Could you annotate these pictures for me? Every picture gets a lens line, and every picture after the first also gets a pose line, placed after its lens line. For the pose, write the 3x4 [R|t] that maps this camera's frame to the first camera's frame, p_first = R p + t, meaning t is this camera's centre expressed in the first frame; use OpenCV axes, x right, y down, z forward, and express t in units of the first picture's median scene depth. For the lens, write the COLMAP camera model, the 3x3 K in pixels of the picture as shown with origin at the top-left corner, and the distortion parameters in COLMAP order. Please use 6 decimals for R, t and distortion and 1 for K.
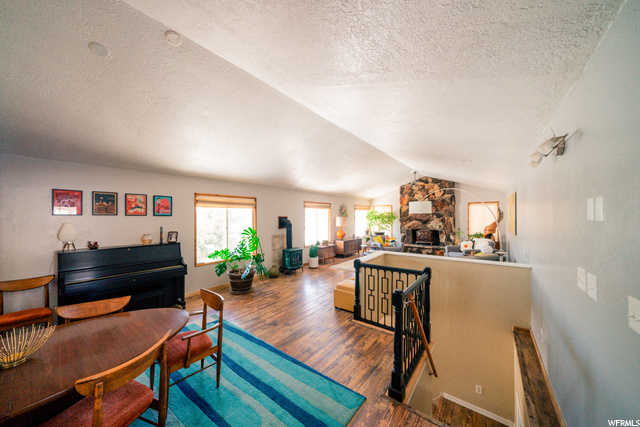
lens RADIAL K [[221.9, 0, 297.4], [0, 221.9, 217.2], [0, 0, 1]] dist [-0.013632, 0.000021]
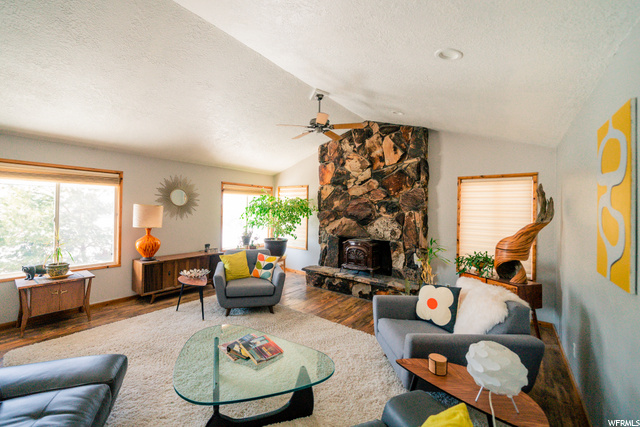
lens RADIAL K [[269.3, 0, 265.8], [0, 269.3, 206.2], [0, 0, 1]] dist [-0.000912, -0.000239]
pose [[0.999438, 0.022863, -0.024530, 0.407602], [-0.023120, 0.999680, -0.010250, 0.001217], [0.024288, 0.010811, 0.999647, 0.463912]]
